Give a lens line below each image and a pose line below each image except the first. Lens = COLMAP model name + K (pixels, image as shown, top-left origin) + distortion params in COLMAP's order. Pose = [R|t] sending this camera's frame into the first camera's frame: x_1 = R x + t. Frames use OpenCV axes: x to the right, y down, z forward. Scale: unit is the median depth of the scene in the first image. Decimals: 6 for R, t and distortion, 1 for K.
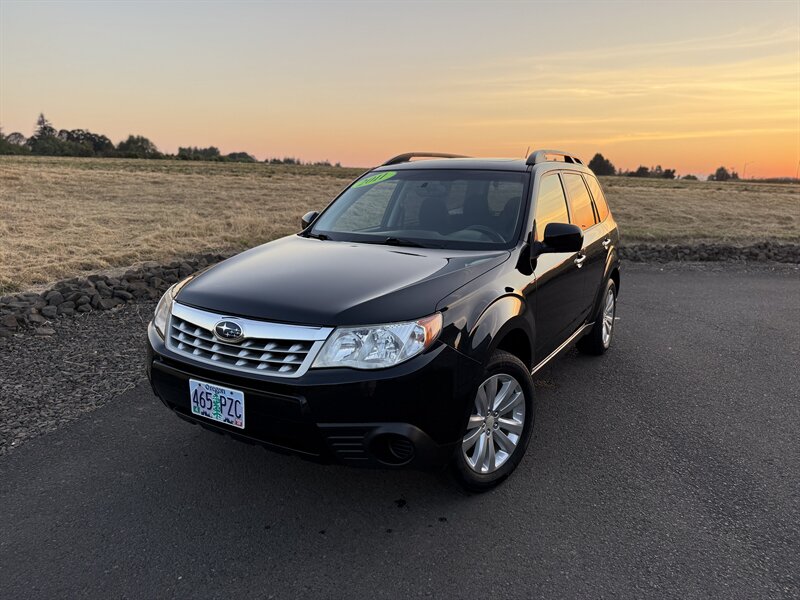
lens RADIAL K [[566.7, 0, 397.5], [0, 566.7, 297.2], [0, 0, 1]] dist [0.033070, -0.057190]
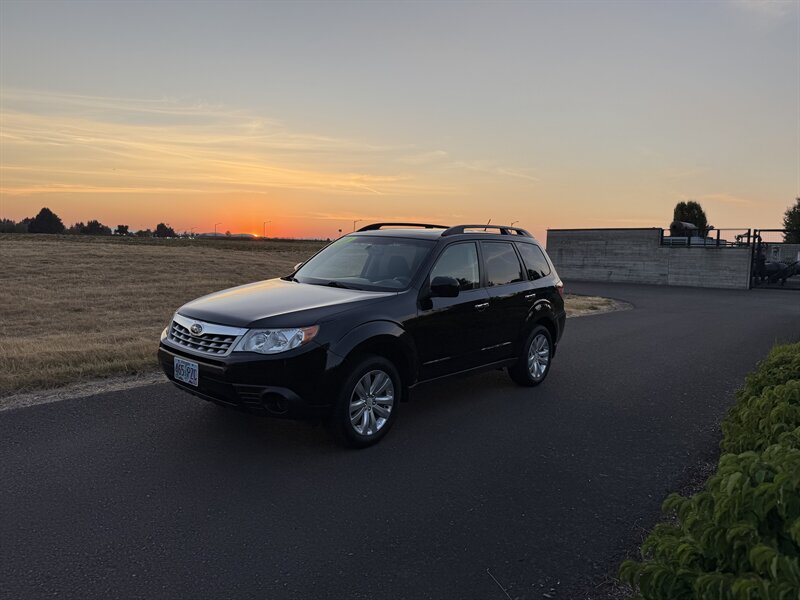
lens RADIAL K [[558.9, 0, 402.7], [0, 558.9, 307.1], [0, 0, 1]] dist [0.080859, -0.088638]
pose [[0.986115, 0.050616, -0.158162, 0.466595], [-0.062931, 0.995282, -0.073847, 0.064600], [0.153678, 0.082775, 0.984648, -0.463701]]
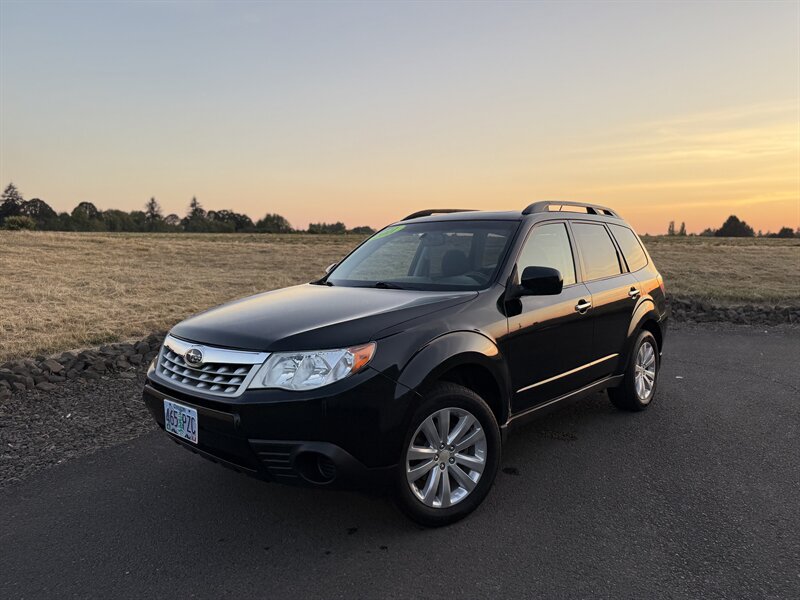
lens RADIAL K [[566.7, 0, 403.3], [0, 566.7, 296.7], [0, 0, 1]] dist [0.033070, -0.057190]
pose [[0.980763, -0.005954, -0.195114, 0.277342], [-0.017512, 0.992820, -0.118327, 0.054747], [0.194418, 0.119468, 0.973617, -0.039966]]
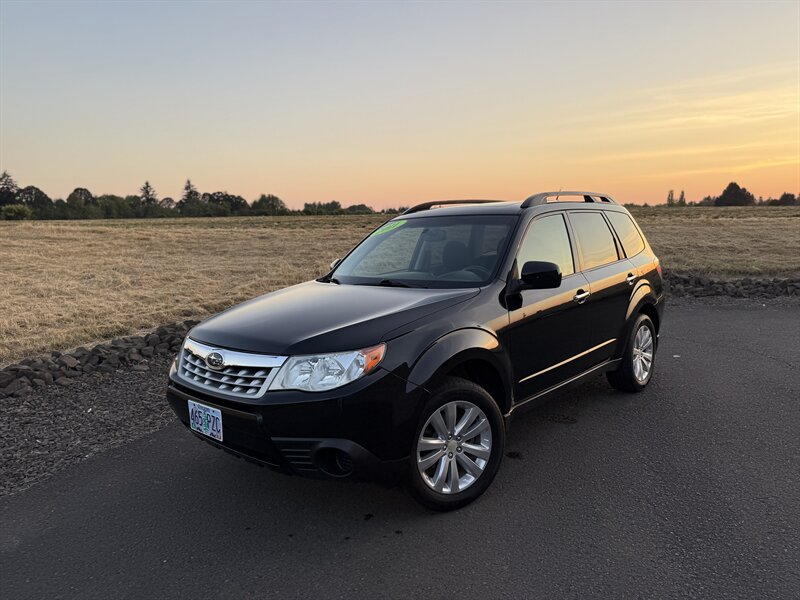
lens RADIAL K [[566.7, 0, 394.8], [0, 566.7, 301.6], [0, 0, 1]] dist [0.033070, -0.057190]
pose [[0.978054, -0.023130, -0.207062, 0.273137], [0.008809, 0.997521, -0.069820, 0.018275], [0.208163, 0.066464, 0.975833, -0.096844]]
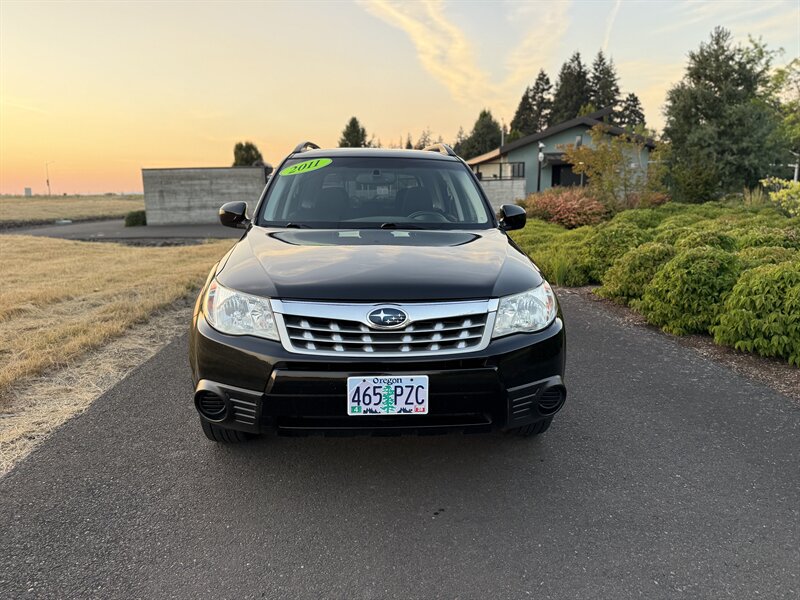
lens RADIAL K [[566.7, 0, 403.8], [0, 566.7, 300.8], [0, 0, 1]] dist [0.033070, -0.057190]
pose [[0.828686, -0.109400, 0.548919, -0.642962], [0.110027, 0.993417, 0.031886, 0.003642], [-0.548793, 0.033973, 0.835267, 0.162302]]
